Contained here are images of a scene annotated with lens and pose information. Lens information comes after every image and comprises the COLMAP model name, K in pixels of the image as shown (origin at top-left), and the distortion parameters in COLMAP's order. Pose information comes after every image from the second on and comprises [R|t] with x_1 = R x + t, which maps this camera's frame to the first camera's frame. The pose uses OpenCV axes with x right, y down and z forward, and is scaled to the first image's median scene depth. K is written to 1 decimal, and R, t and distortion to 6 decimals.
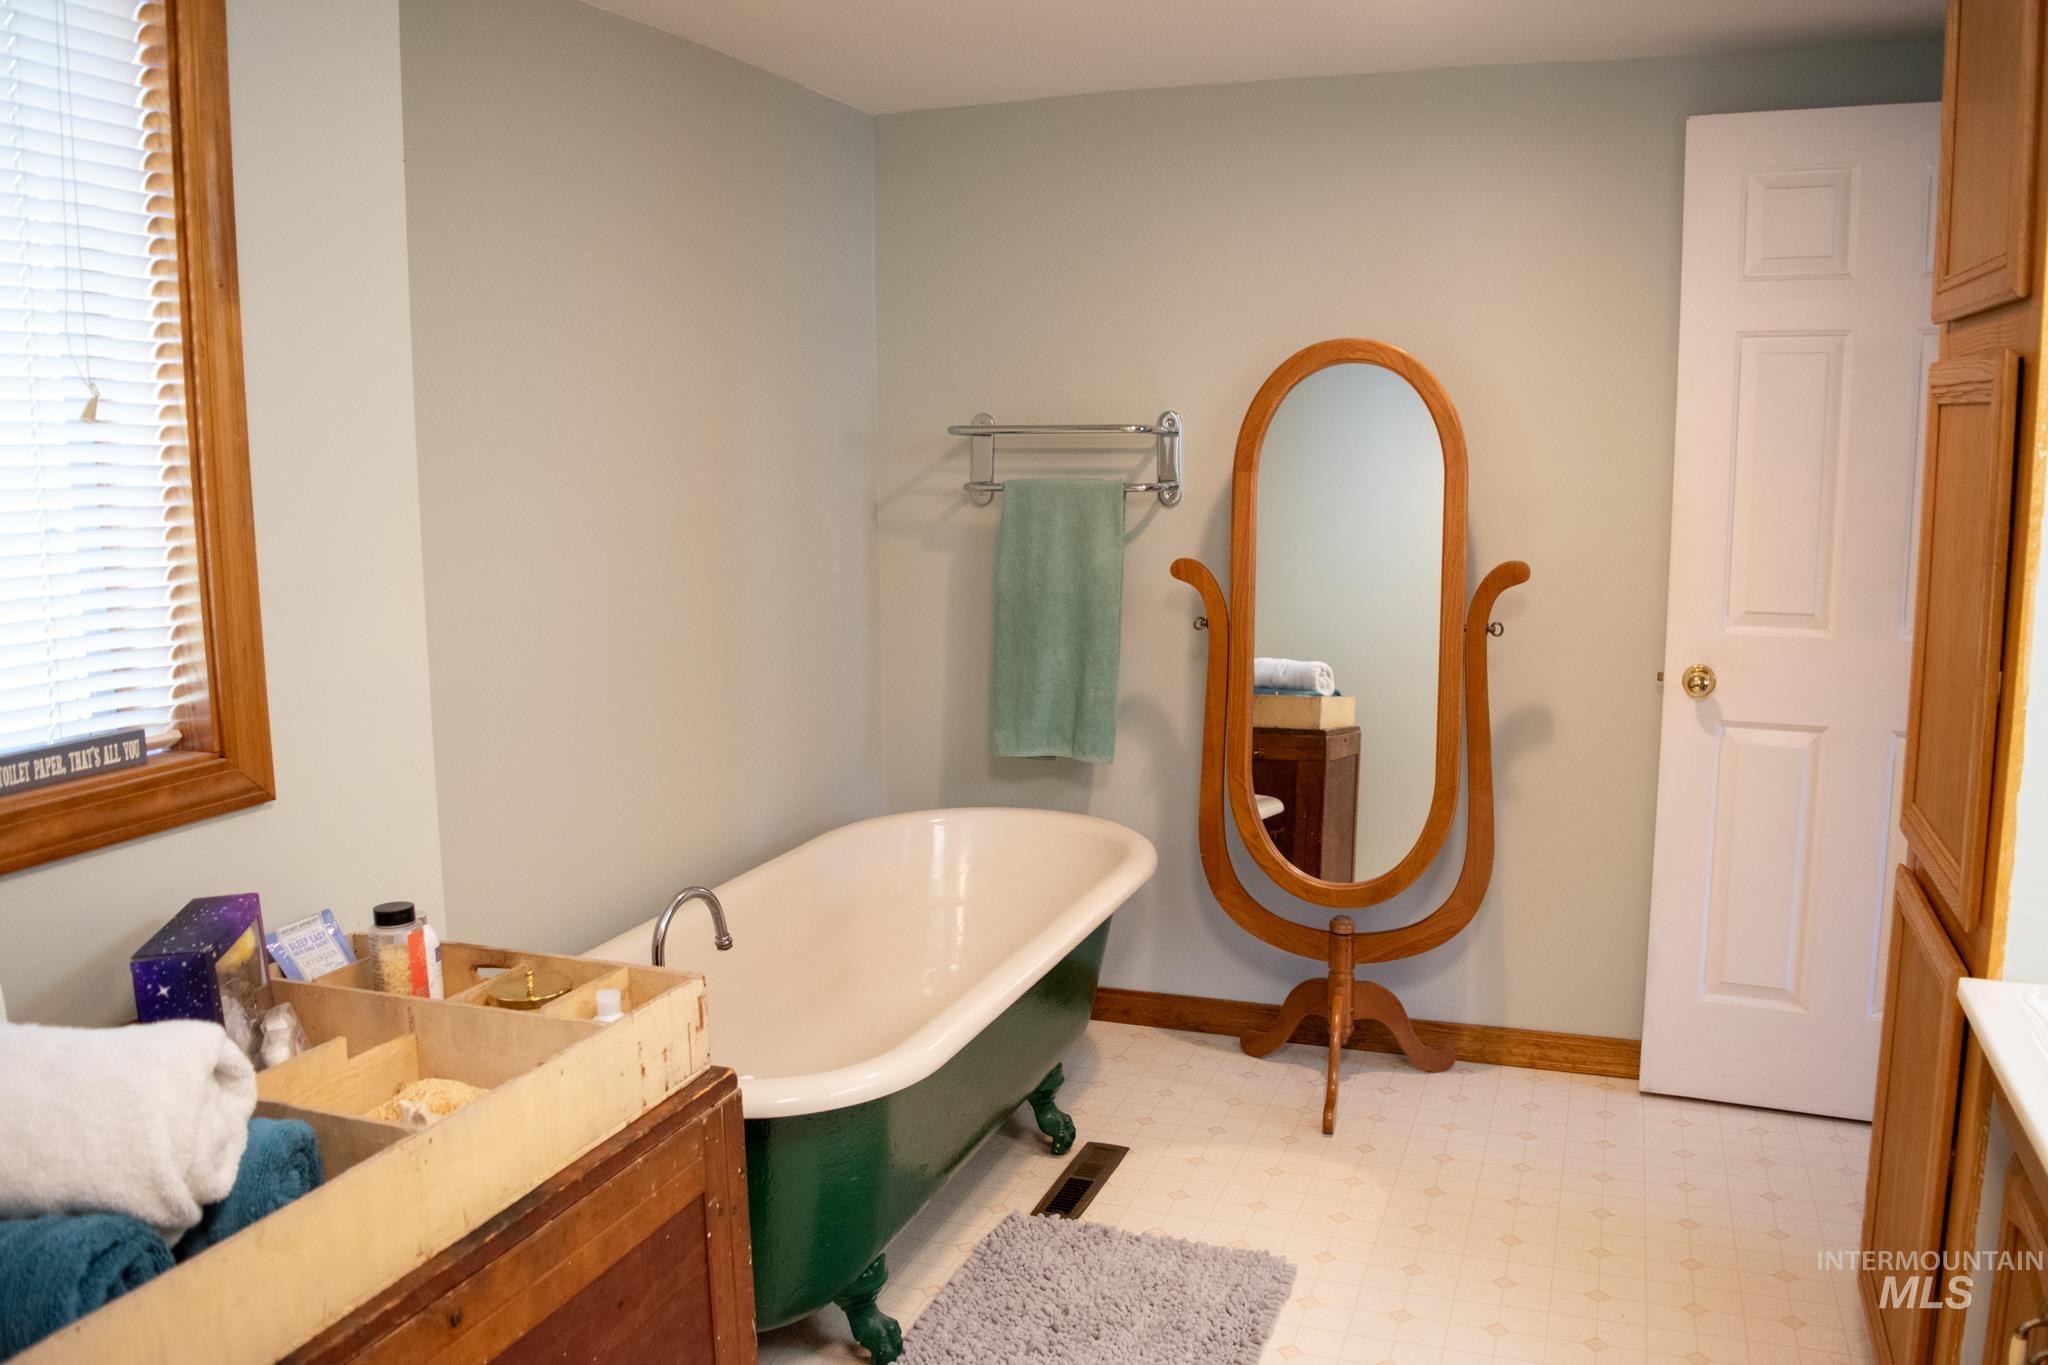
lens RADIAL K [[1678.1, 0, 1130.3], [0, 1678.1, 689.7], [0, 0, 1]] dist [-0.096303, 0.014780]
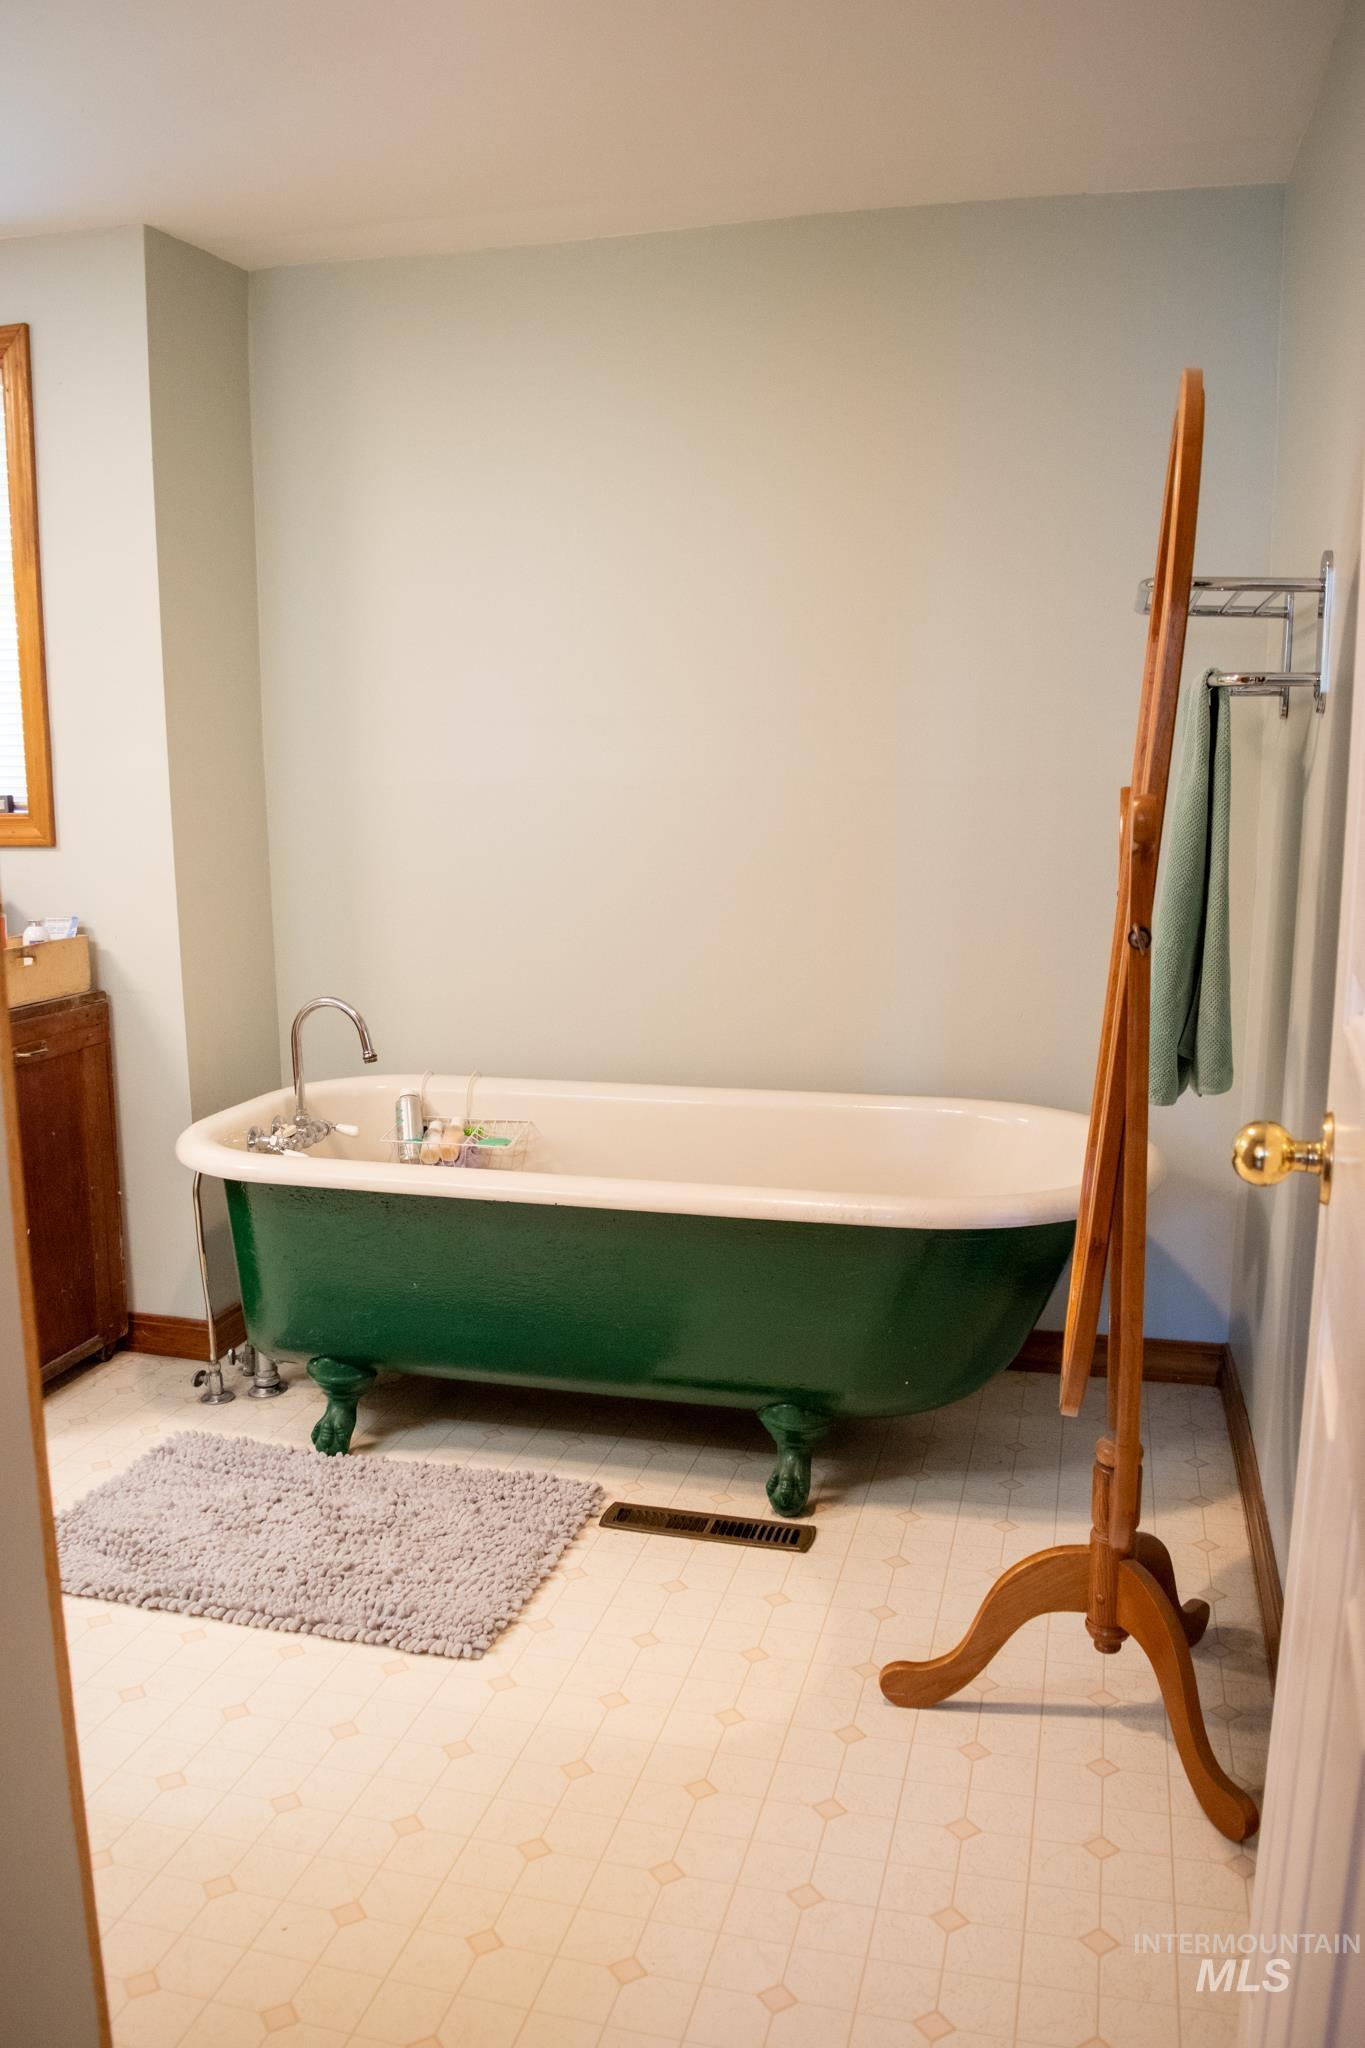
lens RADIAL K [[1678.1, 0, 677.0], [0, 1678.1, 1065.7], [0, 0, 1]] dist [-0.096303, 0.014780]
pose [[0.013798, 0.187312, -0.982204, 0.799639], [-0.151529, 0.971344, 0.183112, -0.081556], [0.988357, 0.146306, 0.041786, 0.994246]]
